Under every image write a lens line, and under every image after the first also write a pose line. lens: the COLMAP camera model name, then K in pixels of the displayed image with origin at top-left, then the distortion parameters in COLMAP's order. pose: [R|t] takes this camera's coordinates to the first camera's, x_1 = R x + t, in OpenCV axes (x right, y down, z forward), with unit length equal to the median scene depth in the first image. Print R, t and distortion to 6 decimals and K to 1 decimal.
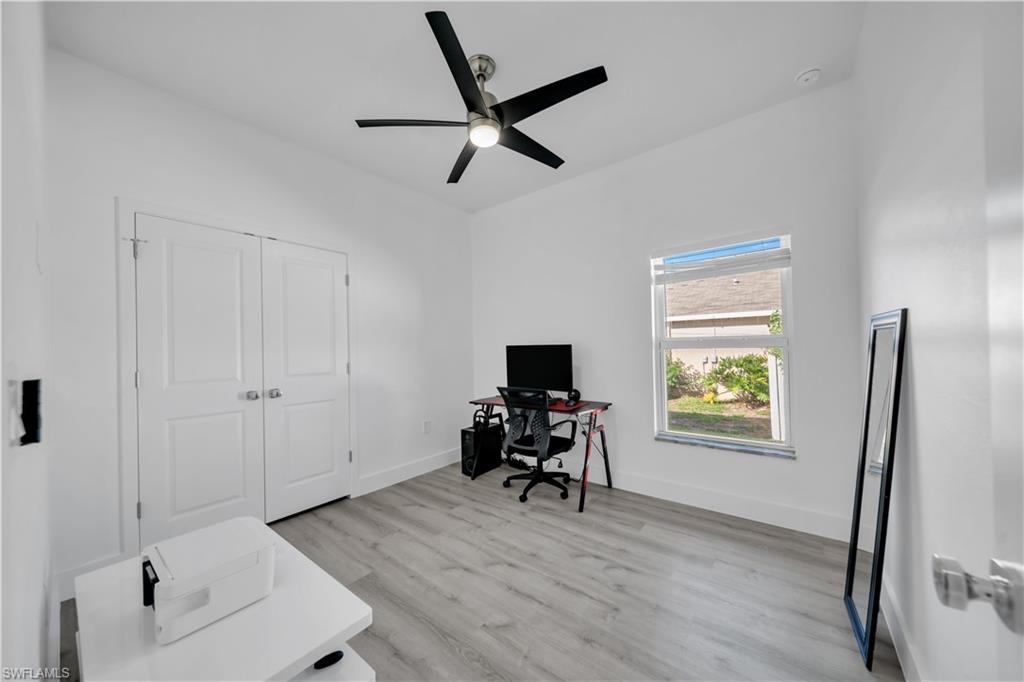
lens RADIAL K [[353.4, 0, 511.8], [0, 353.4, 346.1], [0, 0, 1]] dist [0.000408, -0.000855]
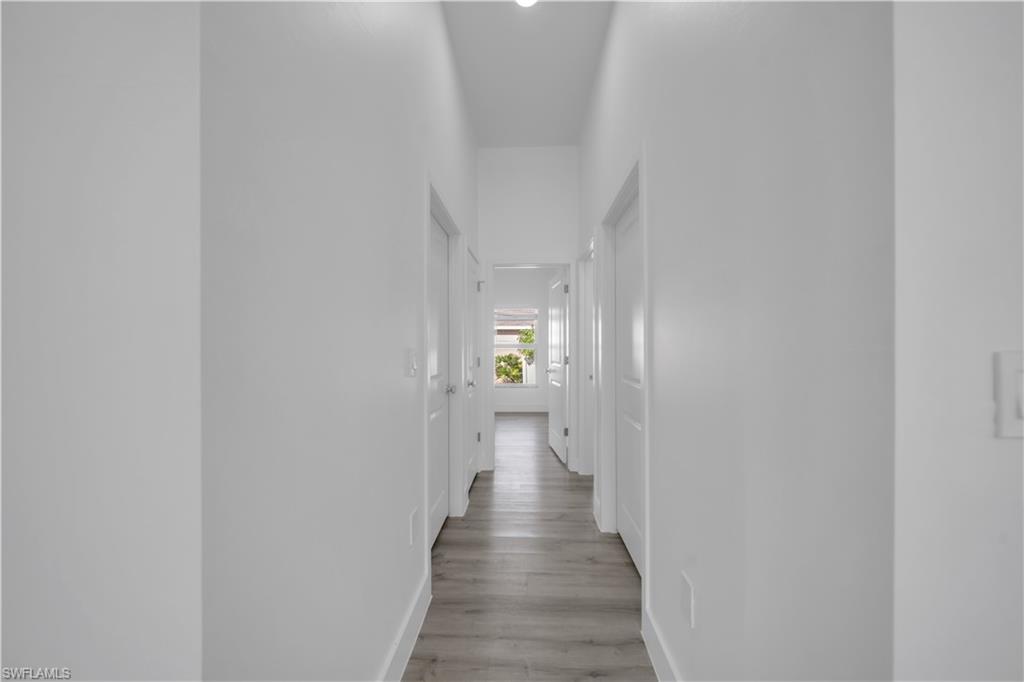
lens RADIAL K [[353.4, 0, 511.8], [0, 353.4, 346.1], [0, 0, 1]] dist [0.000408, -0.000855]
pose [[0.814153, 0.013712, 0.580489, -0.205425], [-0.011539, 0.999906, -0.007434, 0.002813], [-0.580536, -0.000646, 0.814234, -0.237813]]
